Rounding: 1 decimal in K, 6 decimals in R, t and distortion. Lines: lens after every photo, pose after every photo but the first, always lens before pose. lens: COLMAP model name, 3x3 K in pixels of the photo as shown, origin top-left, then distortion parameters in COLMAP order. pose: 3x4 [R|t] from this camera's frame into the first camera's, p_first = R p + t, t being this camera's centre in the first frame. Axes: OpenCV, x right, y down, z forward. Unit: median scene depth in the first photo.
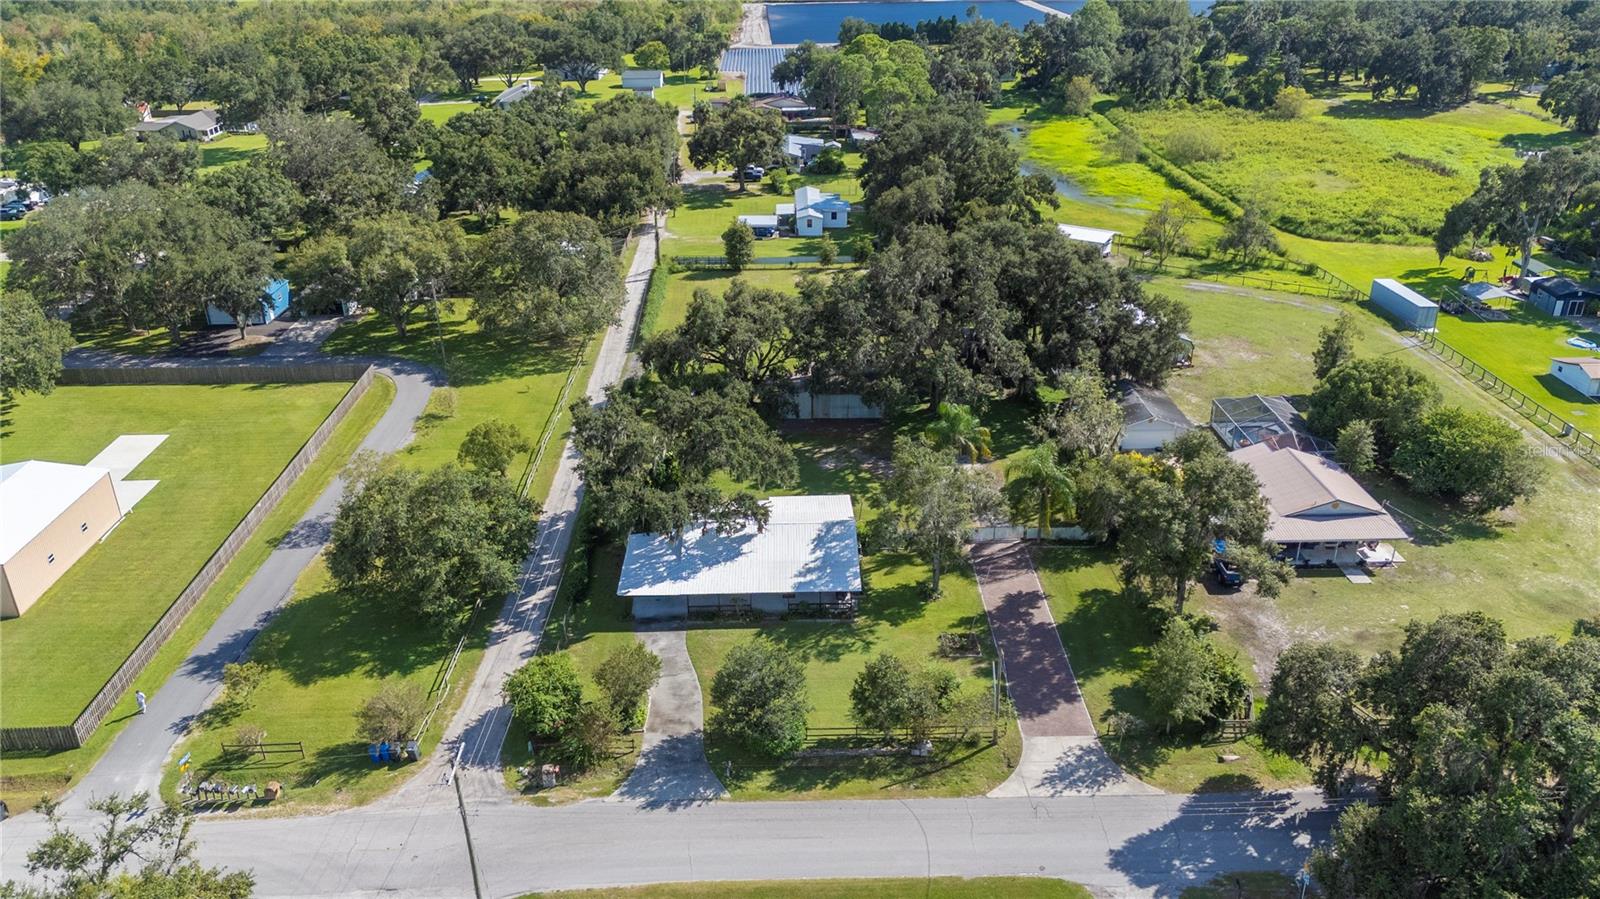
lens RADIAL K [[1177.3, 0, 800.0], [0, 1177.3, 449.5], [0, 0, 1]] dist [0.103839, -0.130430]
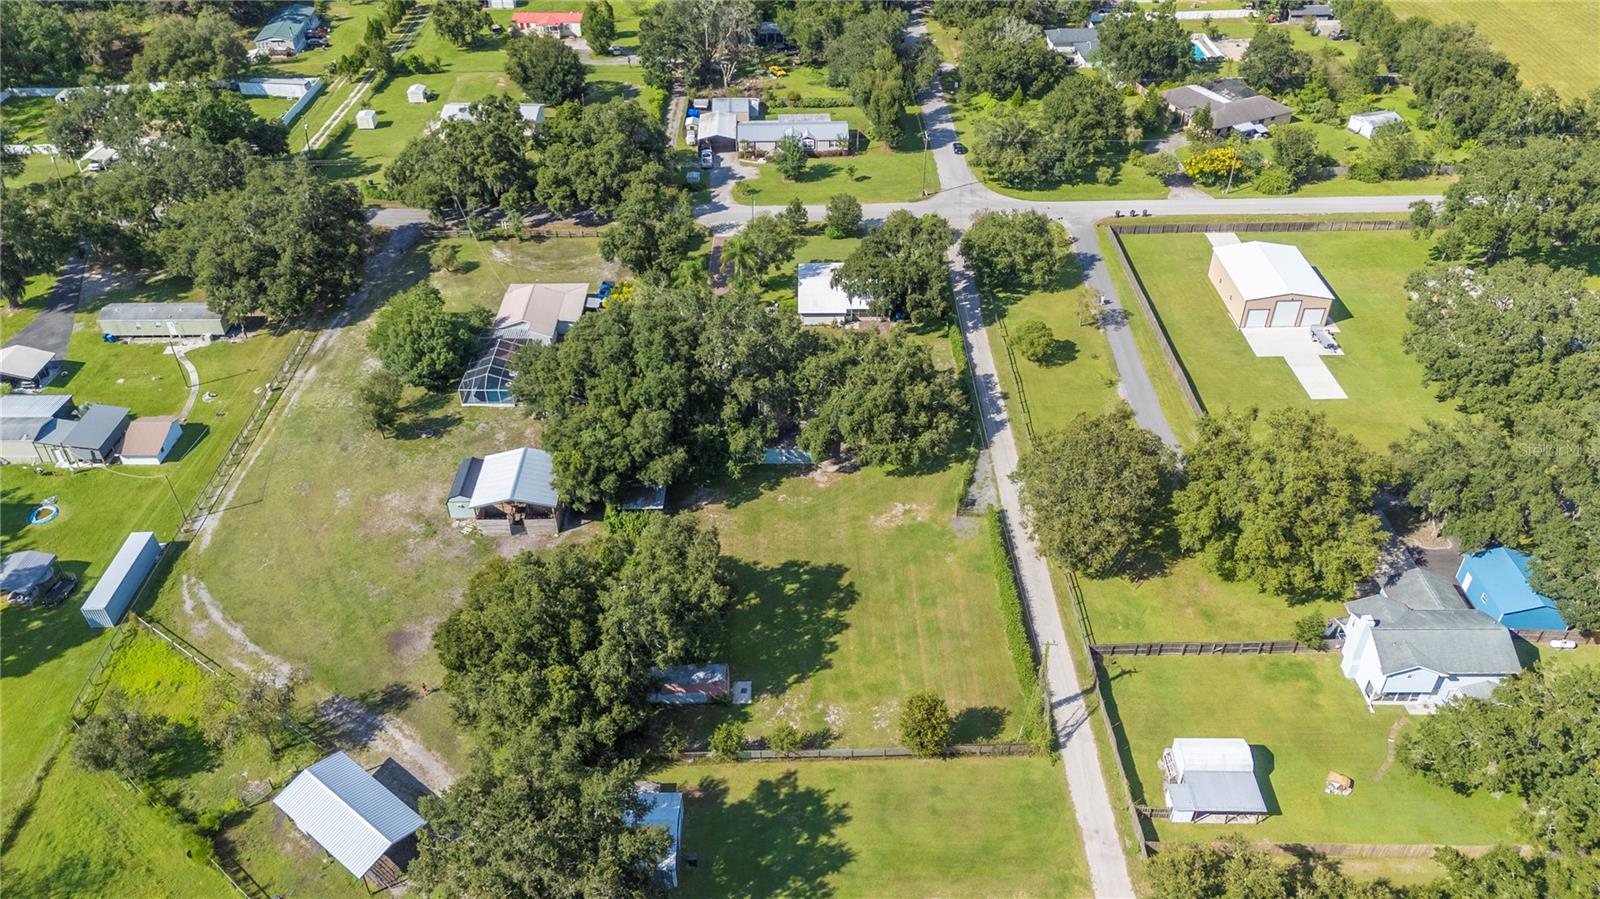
lens RADIAL K [[1177.3, 0, 800.0], [0, 1177.3, 449.5], [0, 0, 1]] dist [0.103839, -0.130430]
pose [[-0.999745, 0.007230, 0.021402, 0.011278], [0.022254, 0.478039, 0.878057, -1.500574], [-0.003883, 0.878309, -0.478077, 2.205826]]
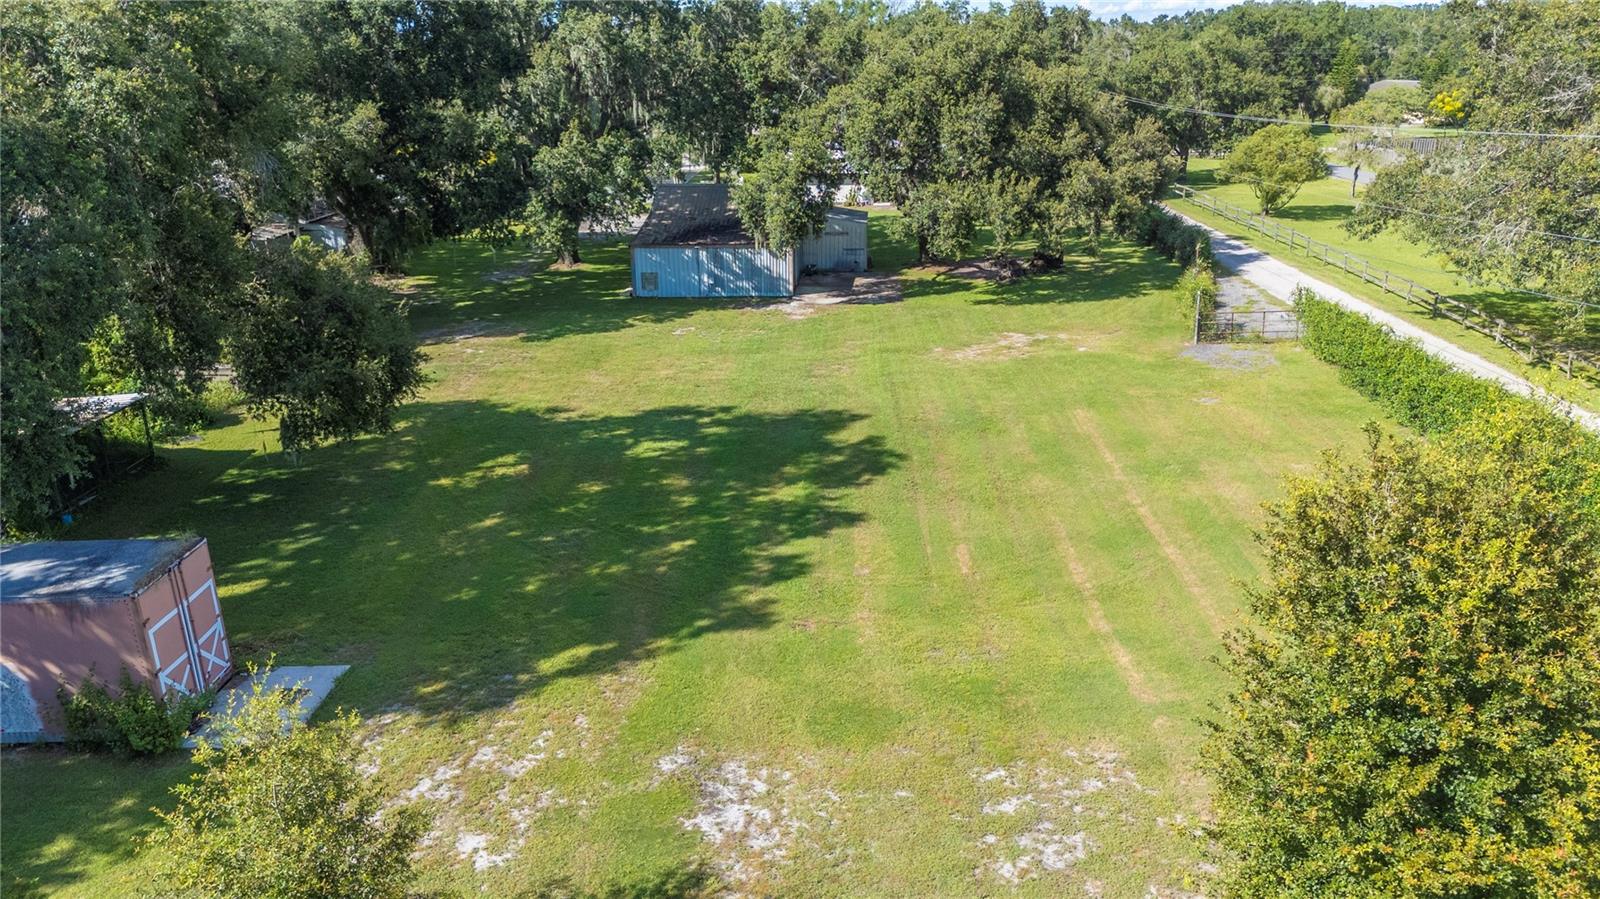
lens RADIAL K [[1177.3, 0, 800.0], [0, 1177.3, 449.5], [0, 0, 1]] dist [0.103839, -0.130430]
pose [[-0.998267, 0.007452, 0.058373, -0.017692], [0.045402, 0.728612, 0.683421, -0.440344], [-0.037438, 0.684886, -0.727687, 1.959580]]
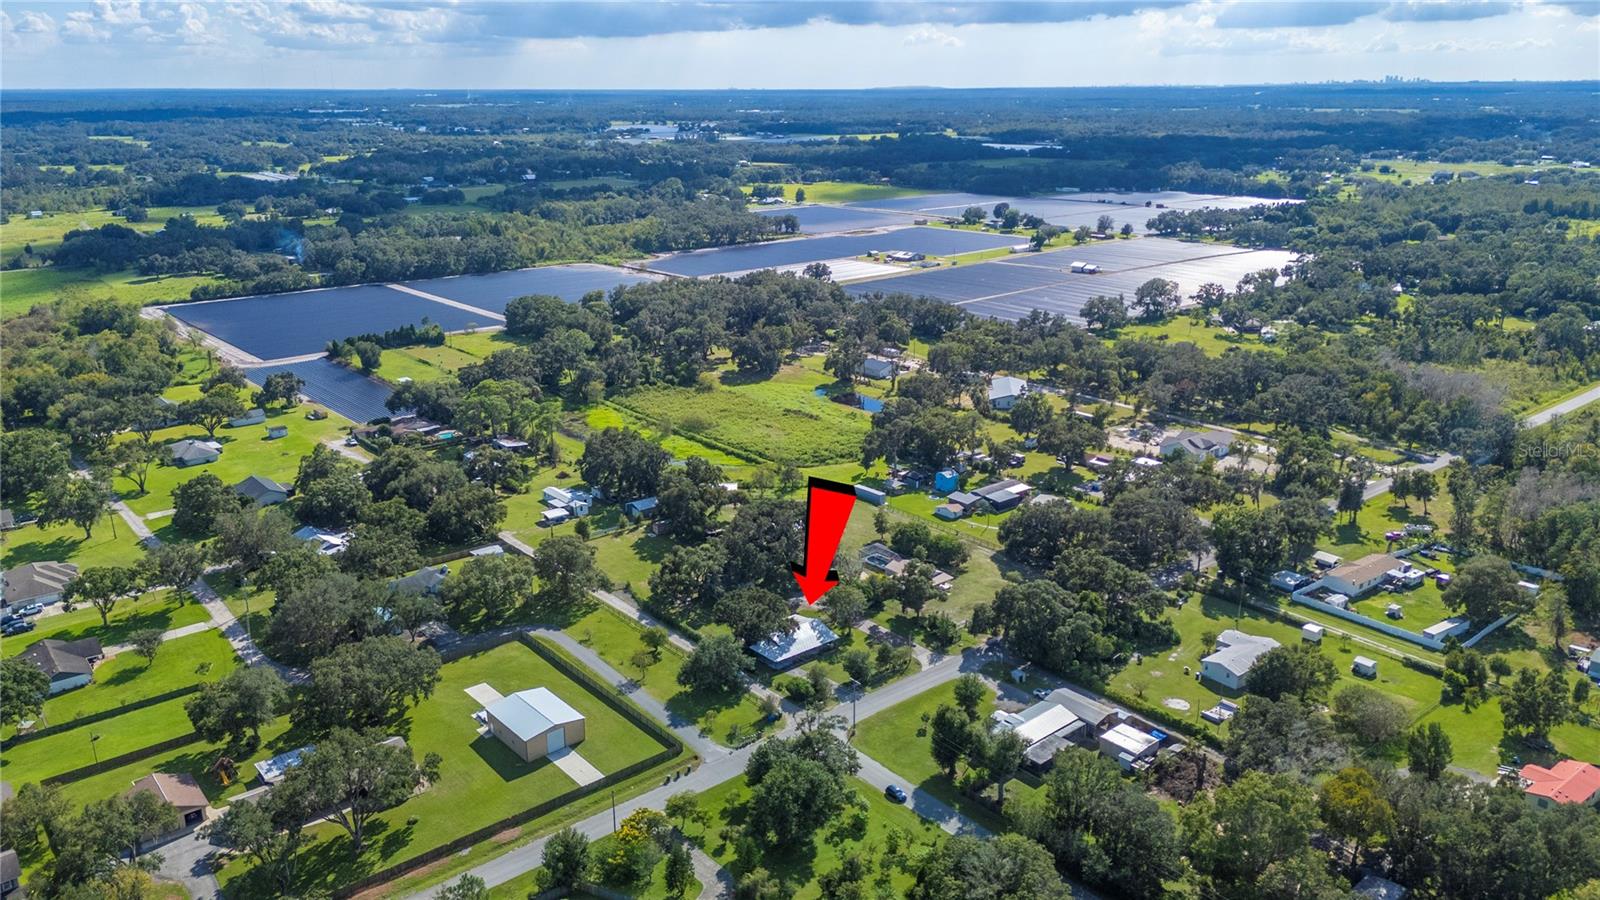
lens RADIAL K [[1177.3, 0, 800.0], [0, 1177.3, 450.0], [0, 0, 1]] dist [0.103839, -0.130430]
pose [[0.780467, -0.177421, 0.599494, -1.657408], [0.259853, 0.964196, -0.052943, -0.196618], [-0.568636, 0.197101, 0.798626, -1.357783]]
